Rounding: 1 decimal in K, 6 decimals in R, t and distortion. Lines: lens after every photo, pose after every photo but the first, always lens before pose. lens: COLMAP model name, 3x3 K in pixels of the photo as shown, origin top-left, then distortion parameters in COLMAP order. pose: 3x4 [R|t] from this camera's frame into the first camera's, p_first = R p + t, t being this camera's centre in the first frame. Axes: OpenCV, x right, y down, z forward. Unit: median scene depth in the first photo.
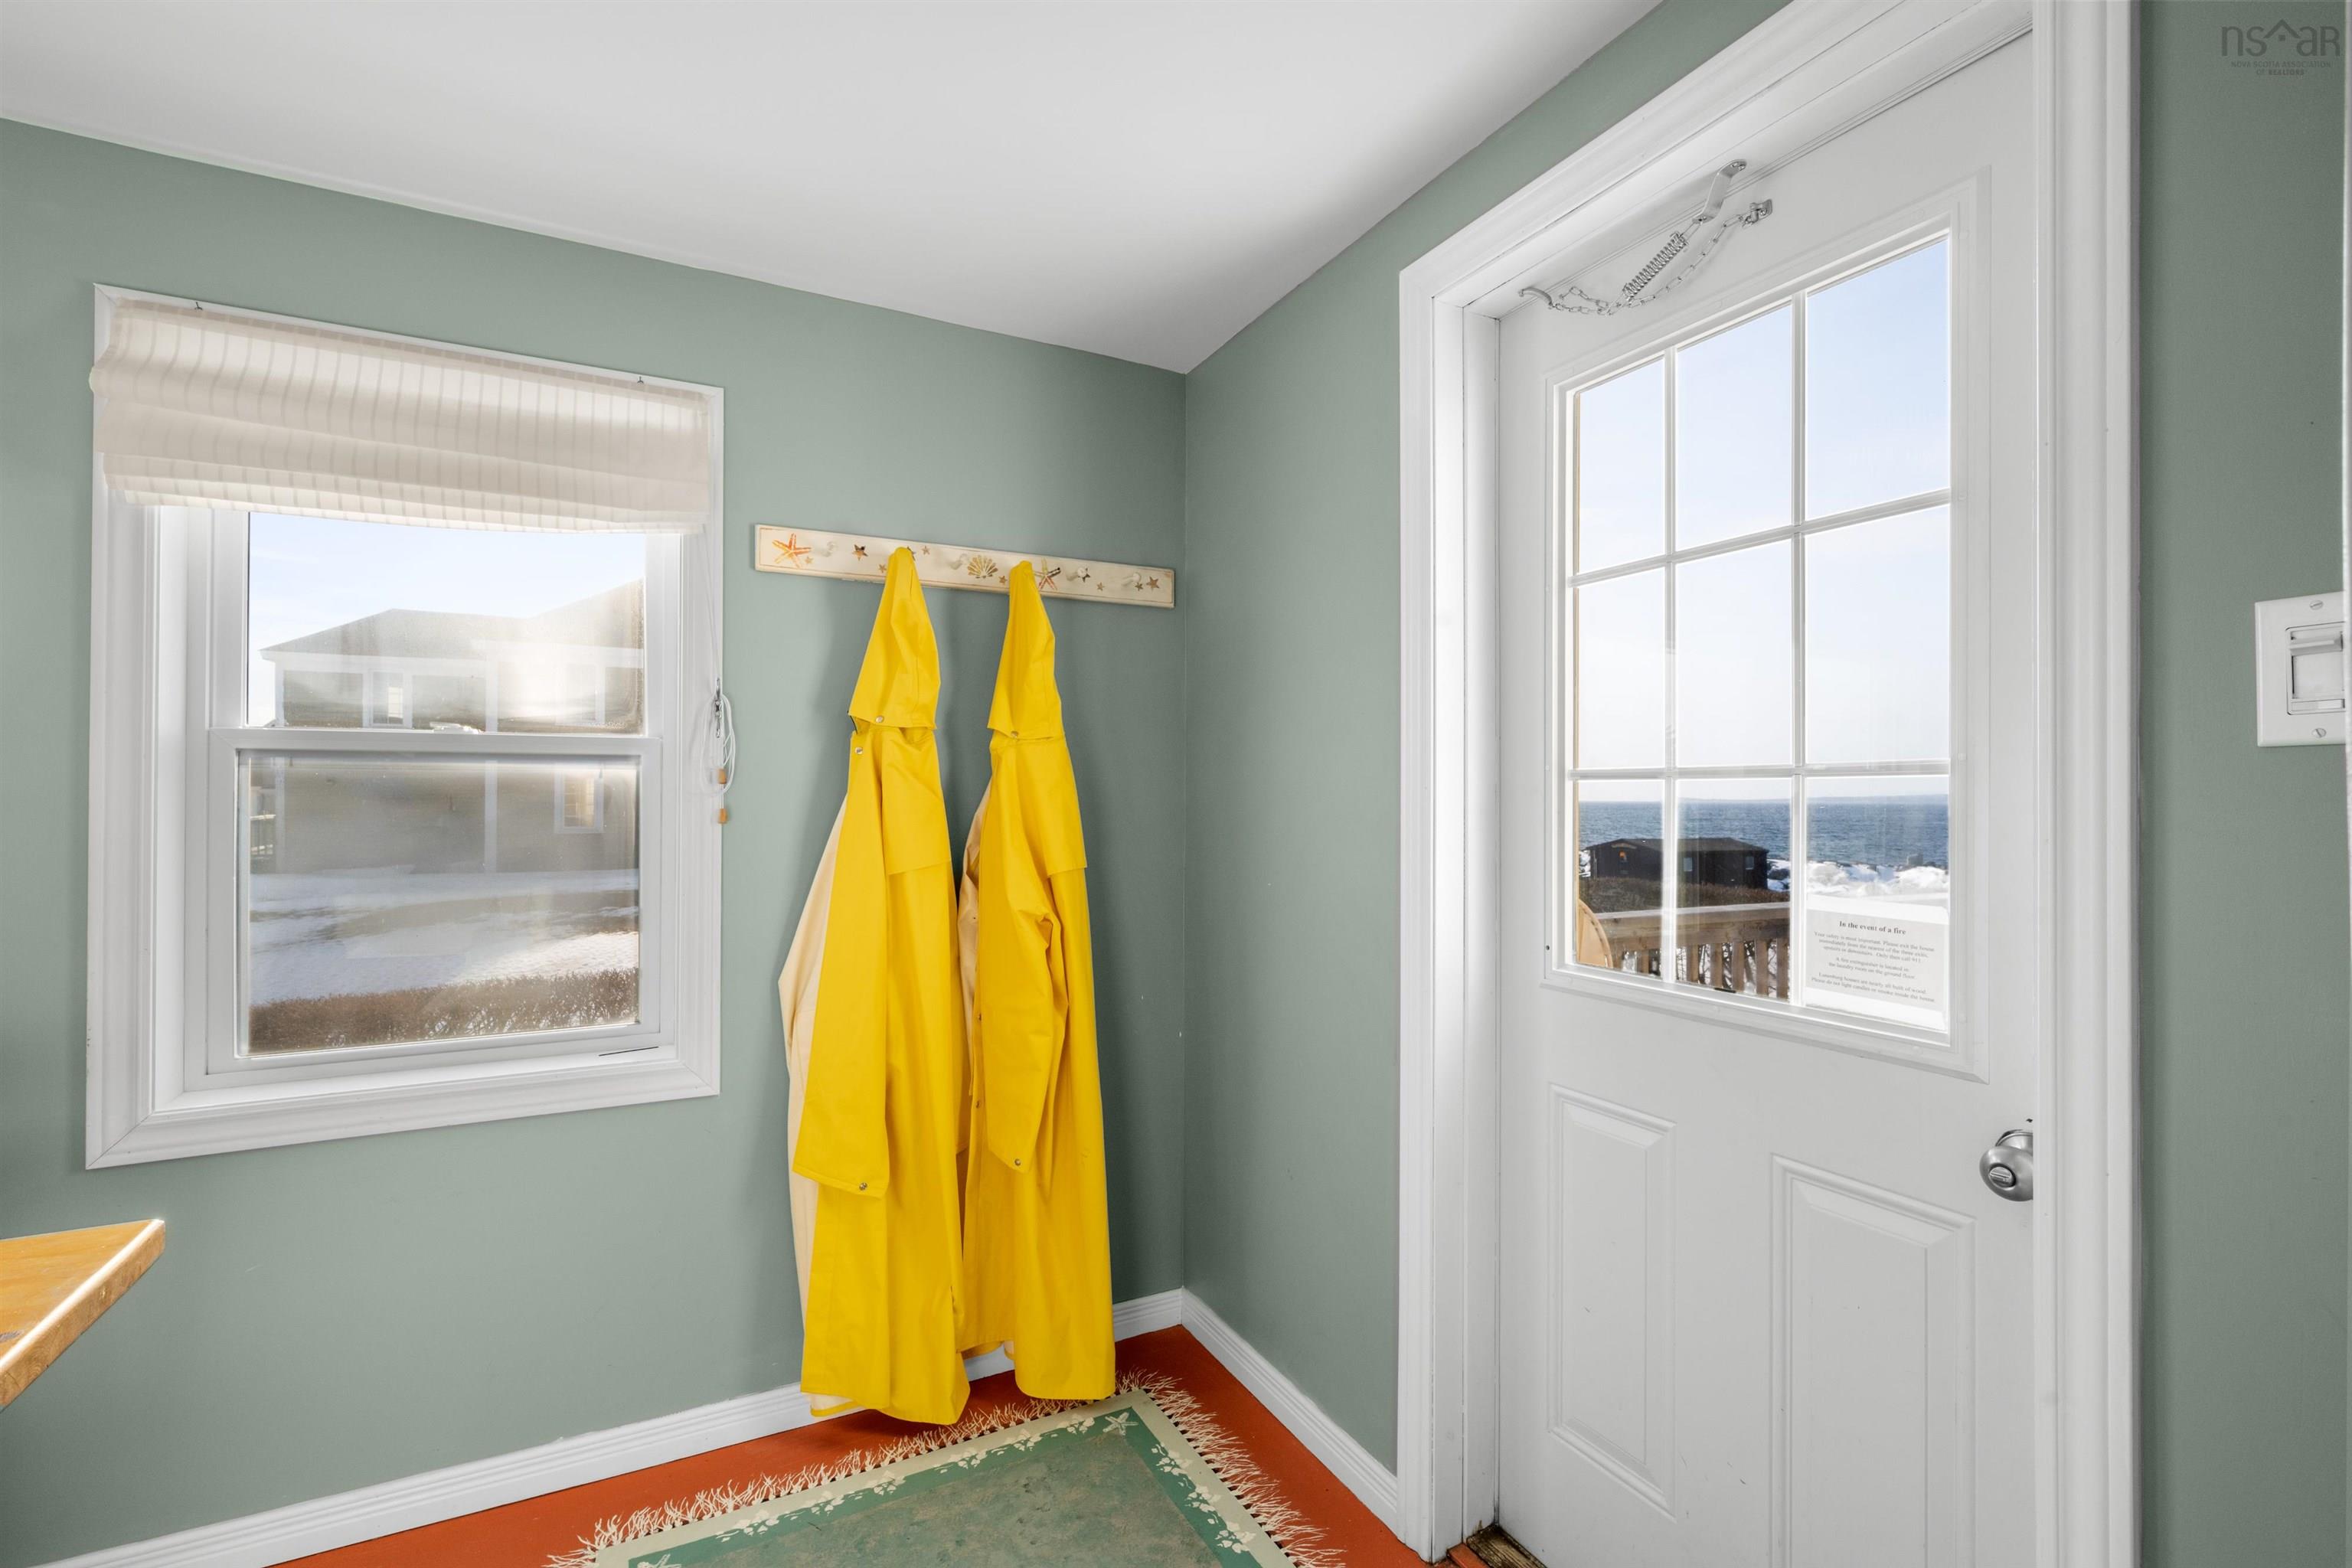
lens RADIAL K [[1030.7, 0, 1176.0], [0, 1030.7, 784.0], [0, 0, 1]] dist [-0.002371, -0.000126]
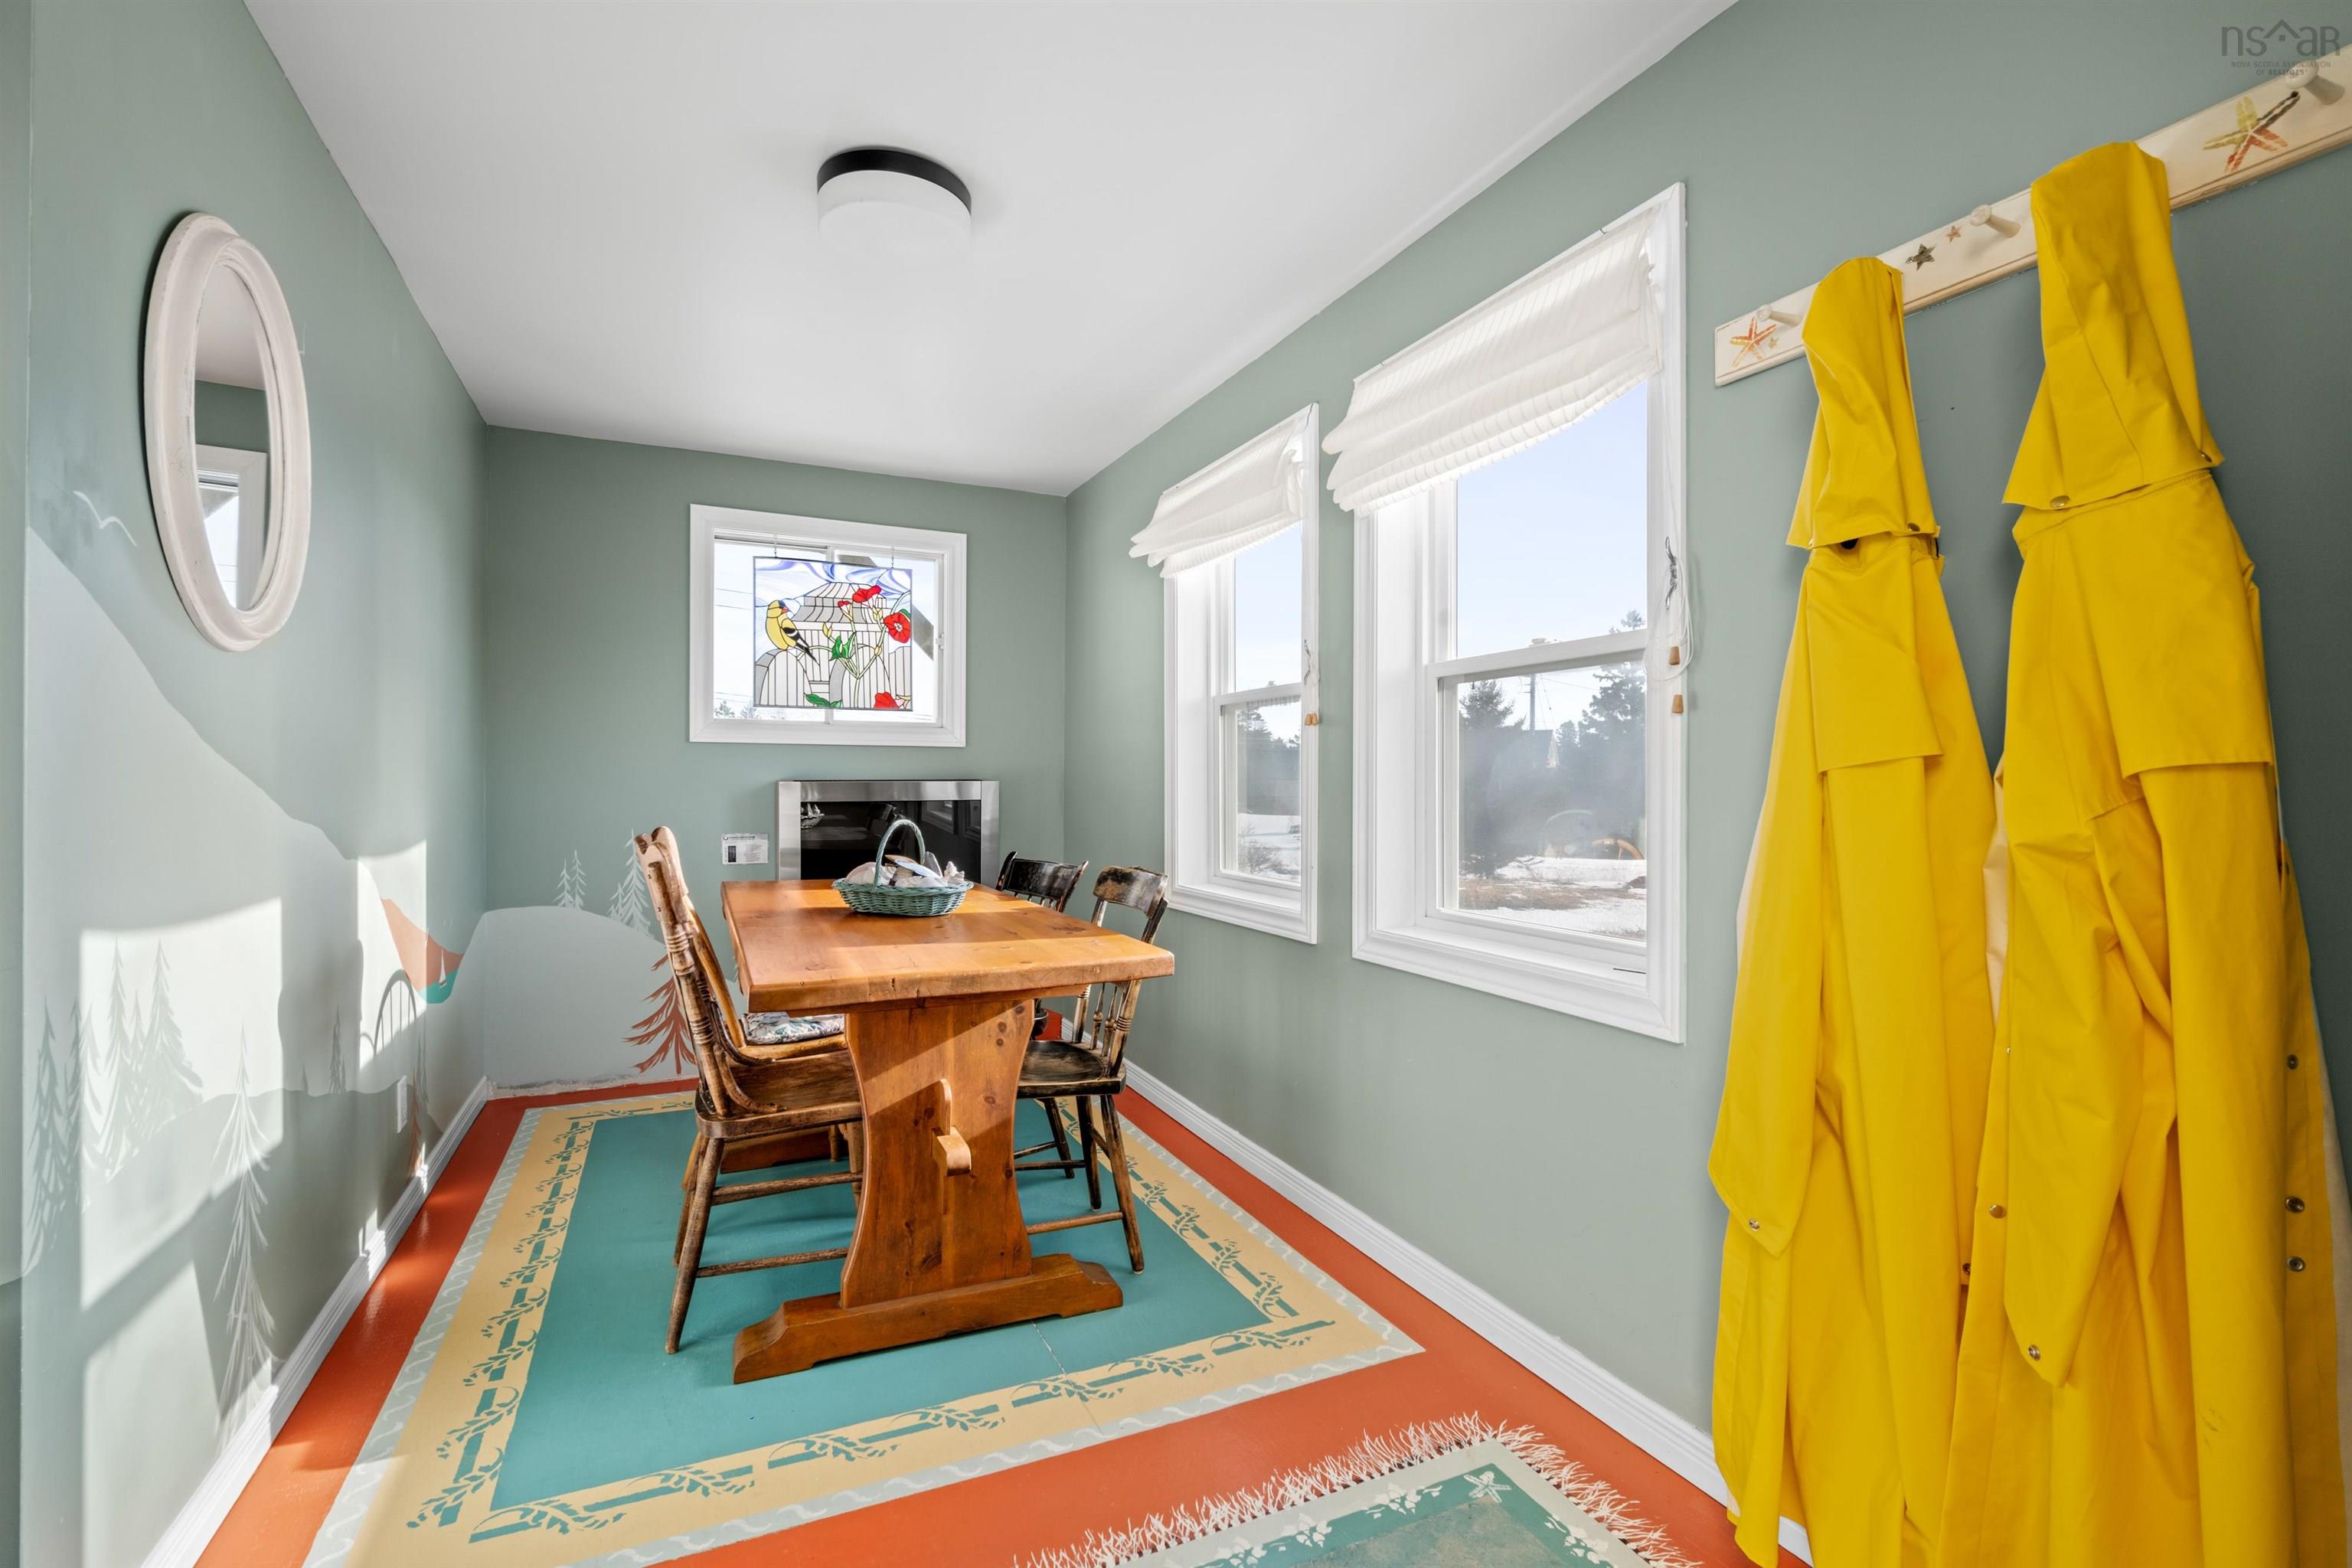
lens RADIAL K [[1030.7, 0, 1176.0], [0, 1030.7, 784.0], [0, 0, 1]] dist [-0.002371, -0.000126]
pose [[-0.035488, -0.003612, -0.999364, 0.410705], [0.003702, 0.999986, -0.003745, 0.100798], [0.999363, -0.003833, -0.035474, 0.661192]]
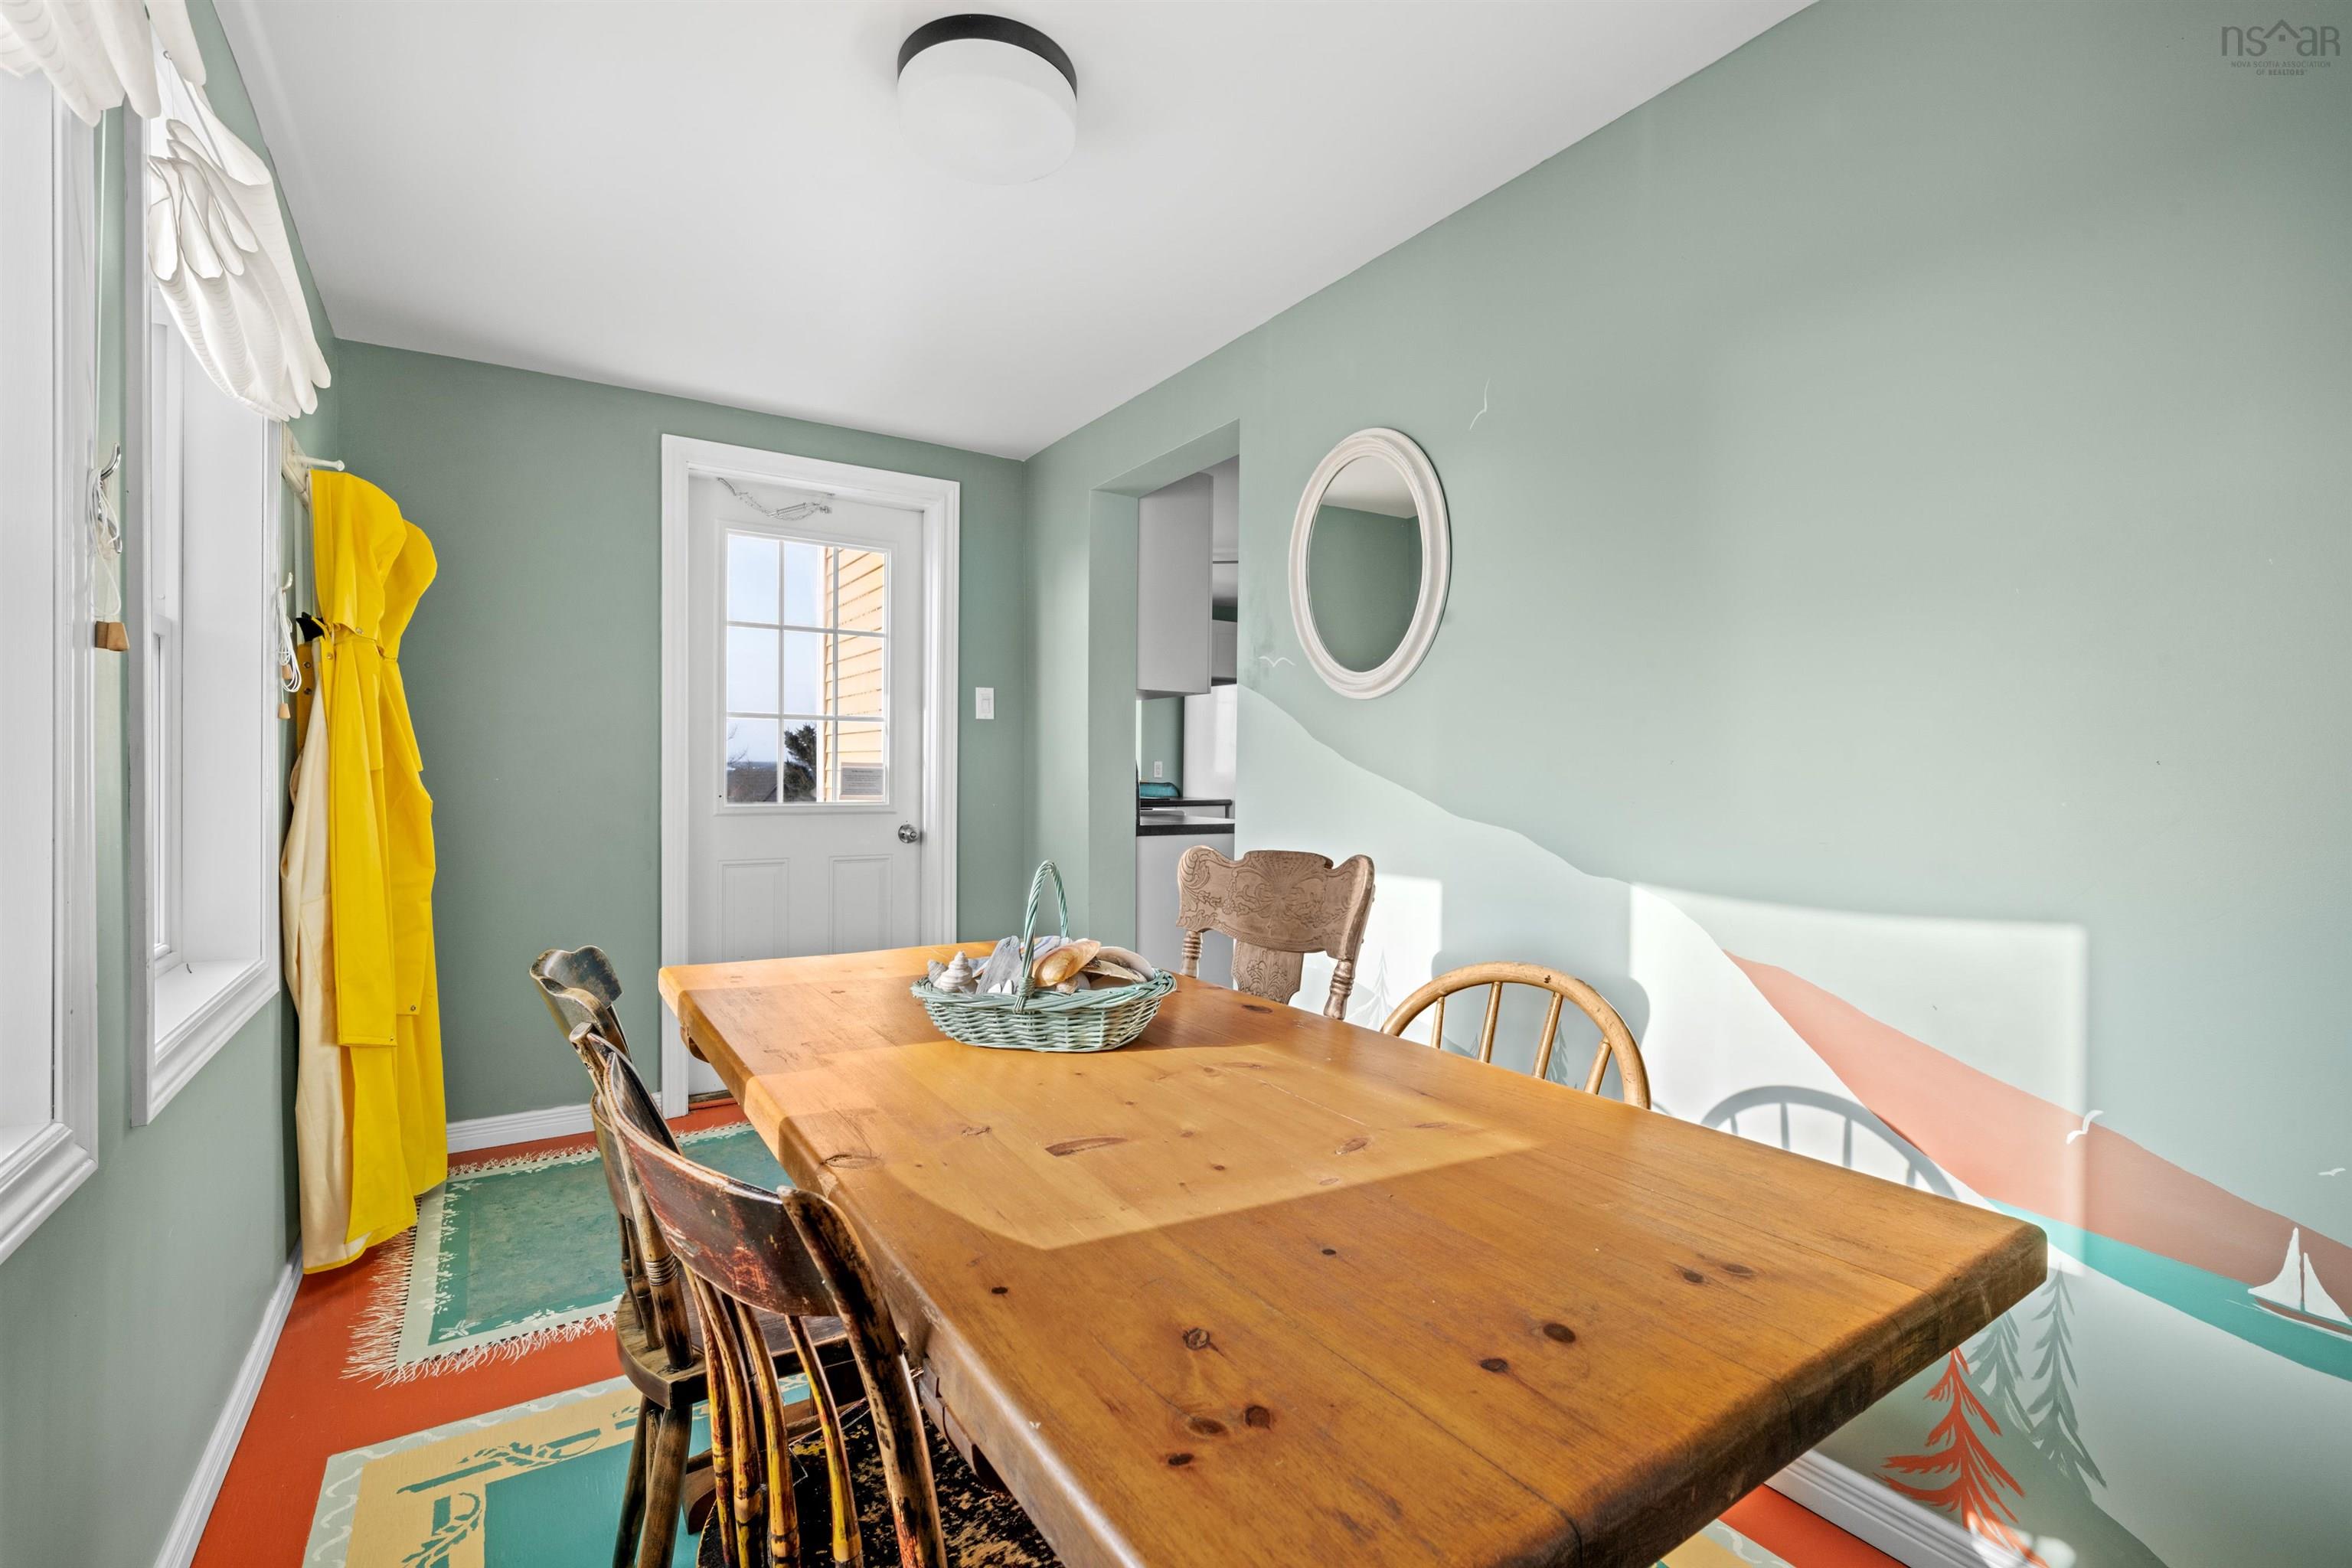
lens RADIAL K [[1030.7, 0, 1176.0], [0, 1030.7, 784.0], [0, 0, 1]] dist [-0.002371, -0.000126]
pose [[-0.103105, -0.014536, 0.994564, -1.589947], [-0.016117, 0.999786, 0.012941, 0.079405], [-0.994540, -0.014695, -0.103318, 0.256018]]
